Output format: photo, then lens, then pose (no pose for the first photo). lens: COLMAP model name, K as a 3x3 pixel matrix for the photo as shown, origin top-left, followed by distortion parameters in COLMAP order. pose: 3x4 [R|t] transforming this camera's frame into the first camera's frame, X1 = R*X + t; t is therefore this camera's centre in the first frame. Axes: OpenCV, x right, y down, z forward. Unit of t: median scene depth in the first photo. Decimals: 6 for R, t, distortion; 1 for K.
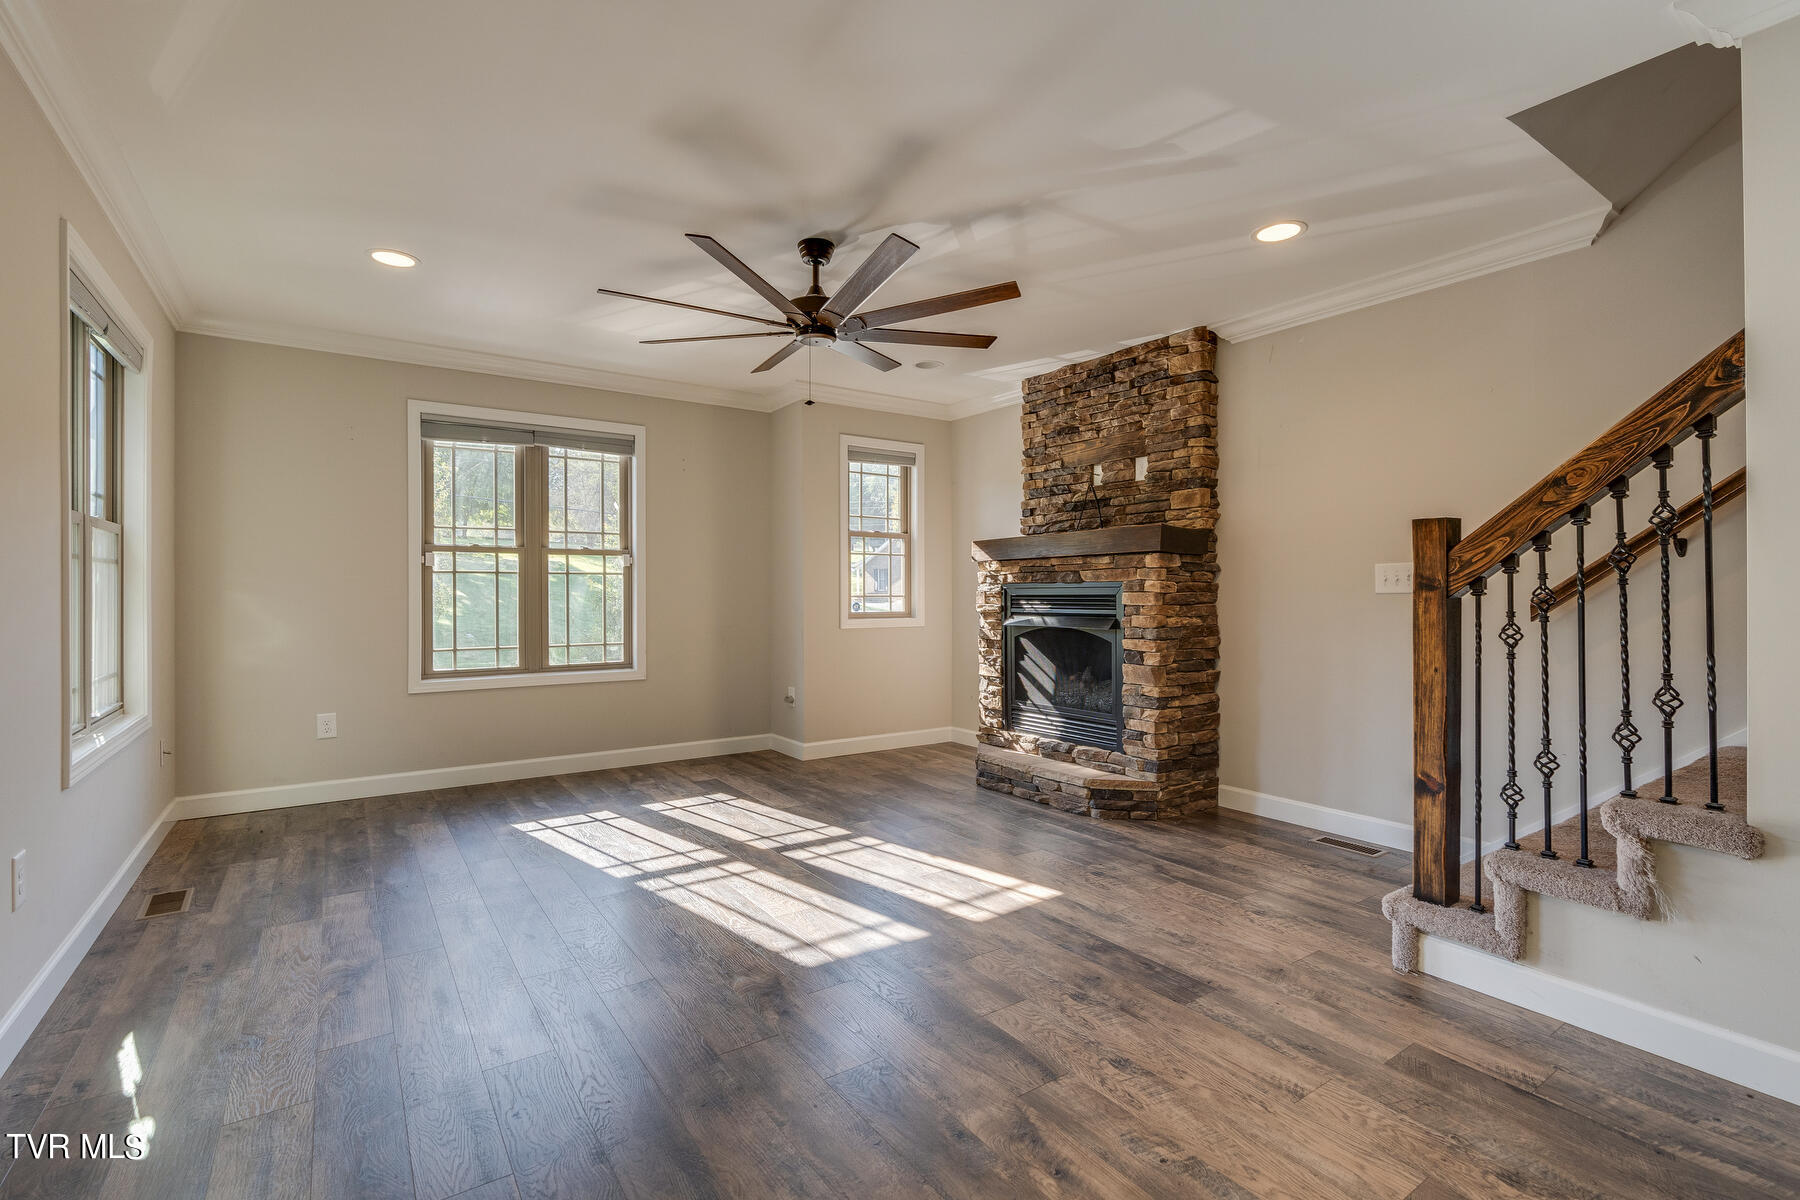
lens RADIAL K [[812.8, 0, 902.9], [0, 812.8, 587.6], [0, 0, 1]] dist [-0.001812, 0.000254]
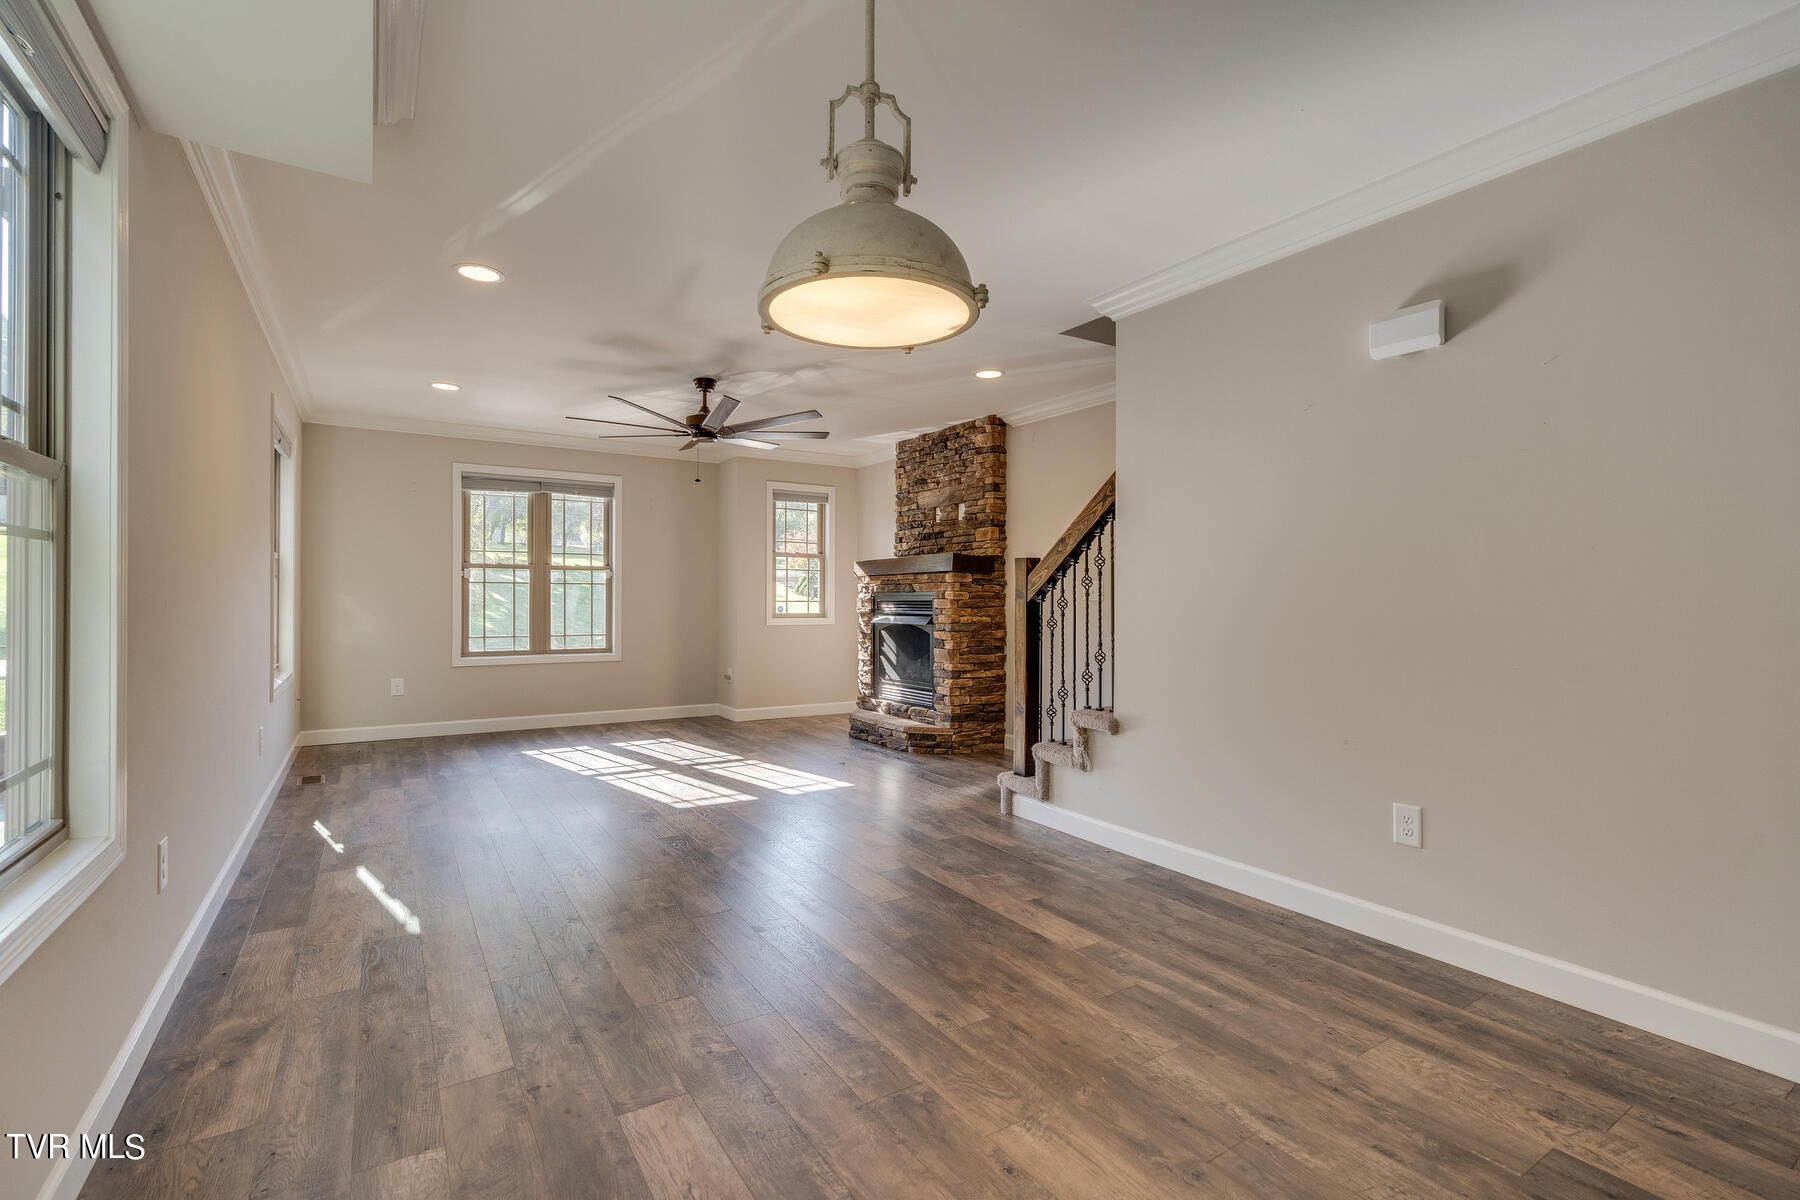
lens RADIAL K [[812.0, 0, 899.5], [0, 812.0, 591.4], [0, 0, 1]] dist [0.010365, -0.000124]
pose [[0.999129, 0.004972, -0.041420, 0.251431], [-0.005096, 0.999983, -0.002889, -0.003311], [0.041405, 0.003097, 0.999138, -0.424823]]
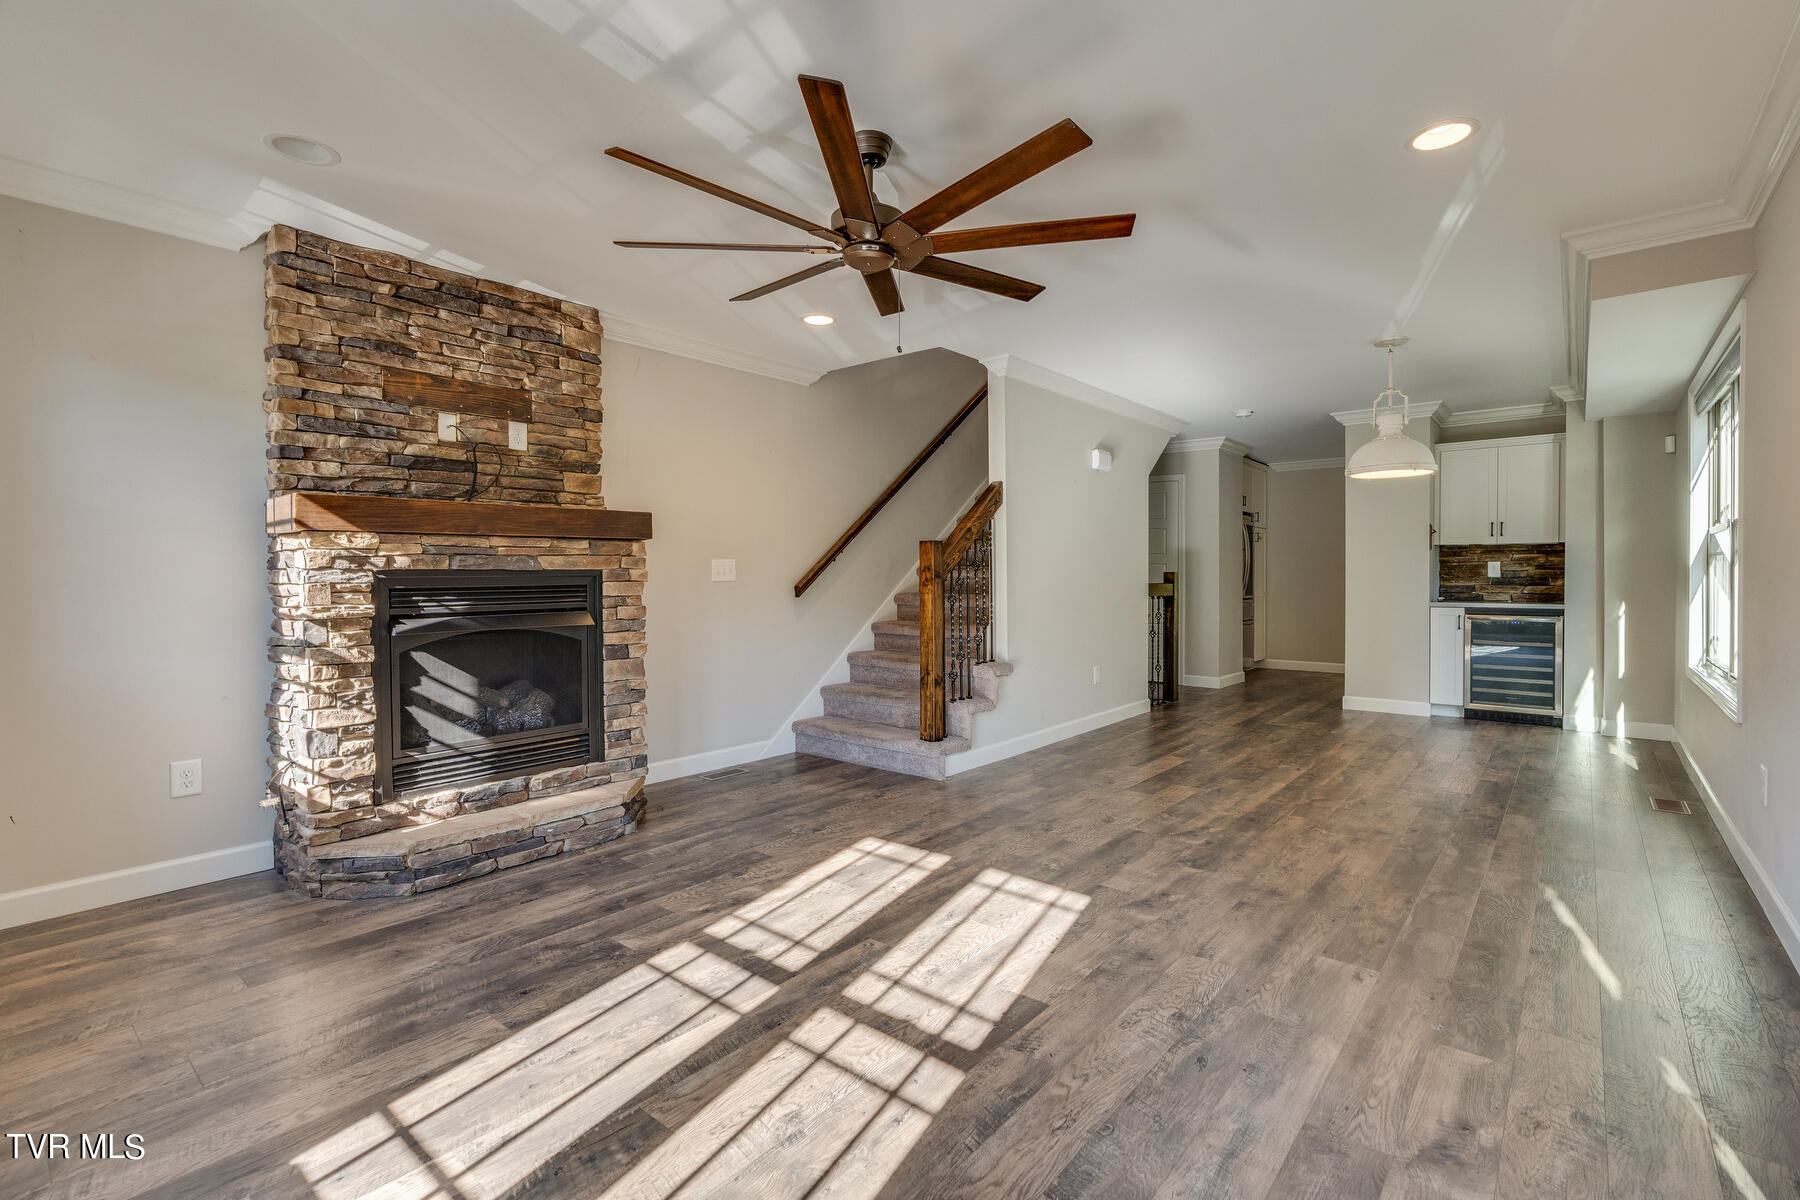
lens RADIAL K [[812.8, 0, 902.9], [0, 812.8, 587.6], [0, 0, 1]] dist [-0.001812, 0.000254]
pose [[-0.252022, -0.009532, 0.967674, -0.642150], [0.002082, 0.999944, 0.010392, 0.003012], [-0.967719, 0.004634, -0.251988, 0.850033]]
